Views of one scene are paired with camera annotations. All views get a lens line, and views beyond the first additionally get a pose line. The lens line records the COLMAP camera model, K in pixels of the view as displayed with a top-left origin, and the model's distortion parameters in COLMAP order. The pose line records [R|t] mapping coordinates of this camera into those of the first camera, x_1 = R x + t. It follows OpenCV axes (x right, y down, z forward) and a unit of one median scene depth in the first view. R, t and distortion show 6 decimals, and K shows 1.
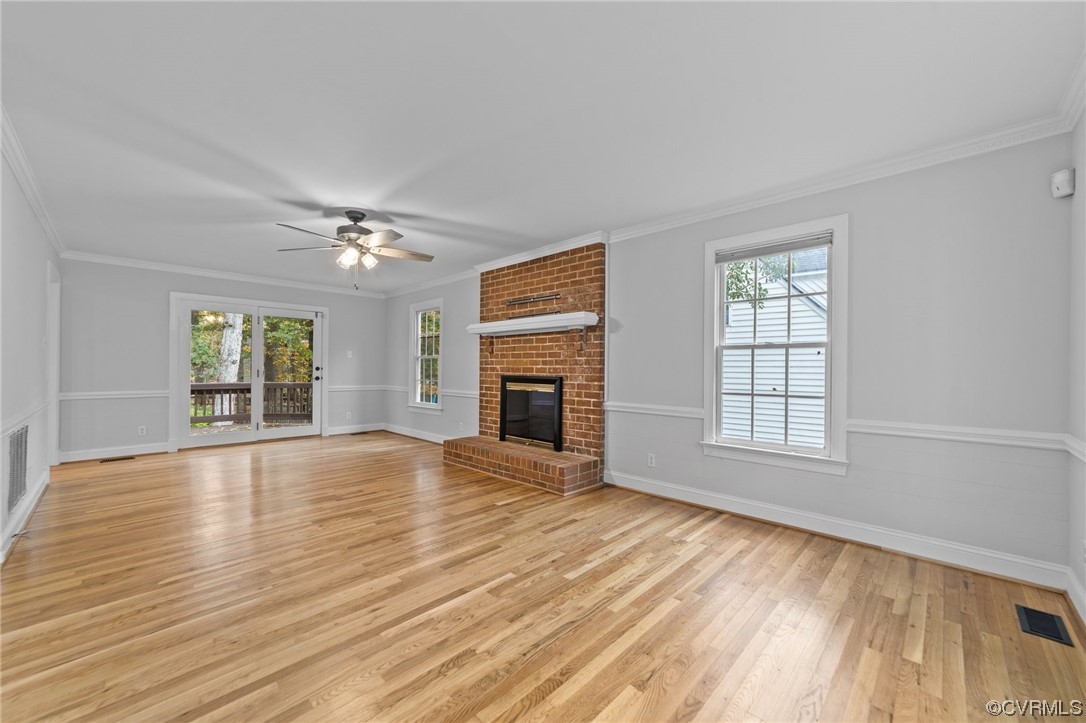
lens RADIAL K [[428.5, 0, 561.2], [0, 428.5, 368.6], [0, 0, 1]] dist [-0.015041, 0.000514]
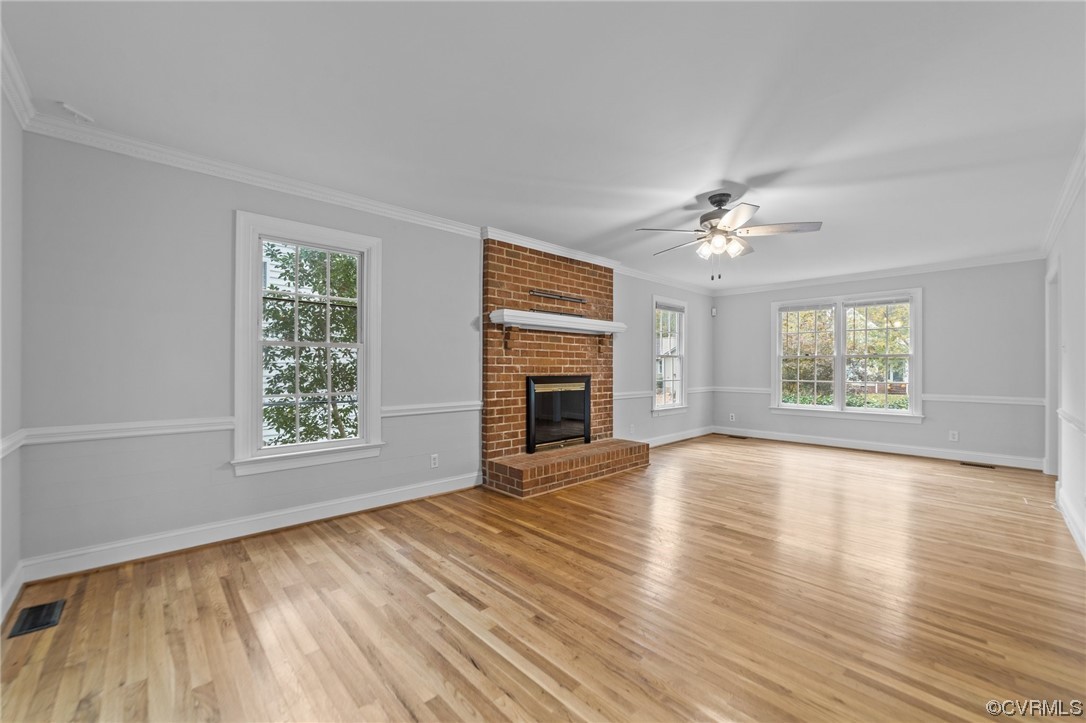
lens RADIAL K [[428.5, 0, 545.8], [0, 428.5, 367.8], [0, 0, 1]] dist [-0.015041, 0.000514]
pose [[0.059782, -0.009269, 0.998168, -1.055050], [-0.003357, 0.999949, 0.009487, -0.009808], [-0.998206, -0.003918, 0.059747, 0.987623]]
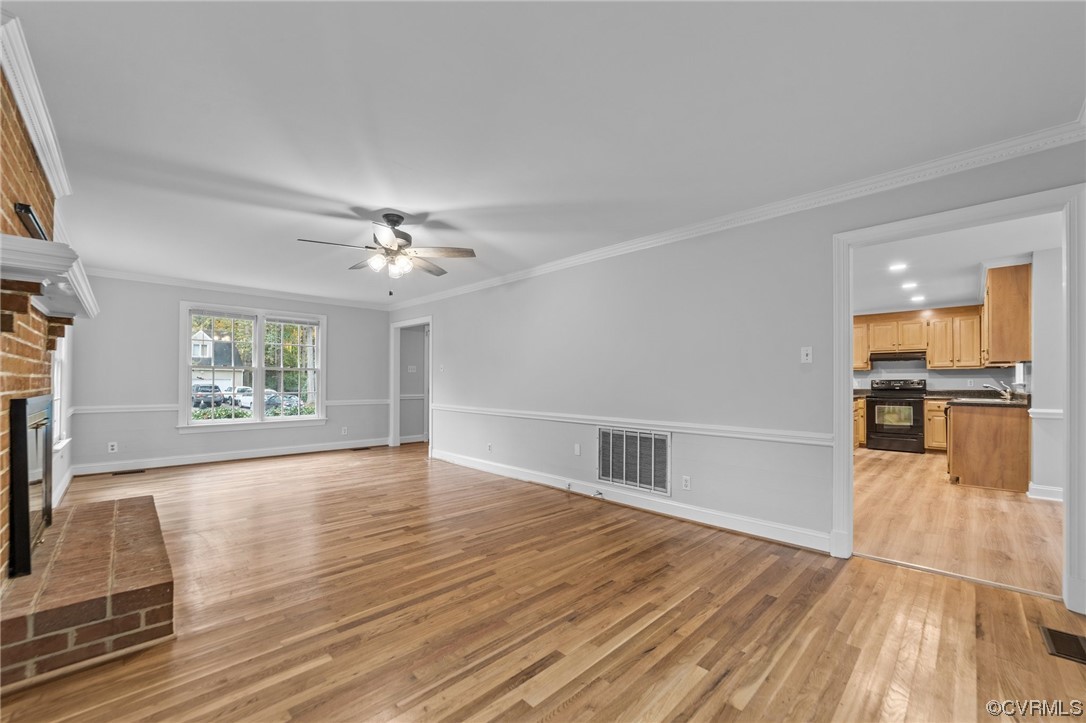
lens RADIAL K [[428.5, 0, 536.9], [0, 428.5, 381.0], [0, 0, 1]] dist [-0.015041, 0.000514]
pose [[-0.998198, -0.015877, 0.057870, -0.644408], [-0.016086, 0.999866, -0.003144, -0.005651], [-0.057812, -0.004069, -0.998319, 1.441649]]
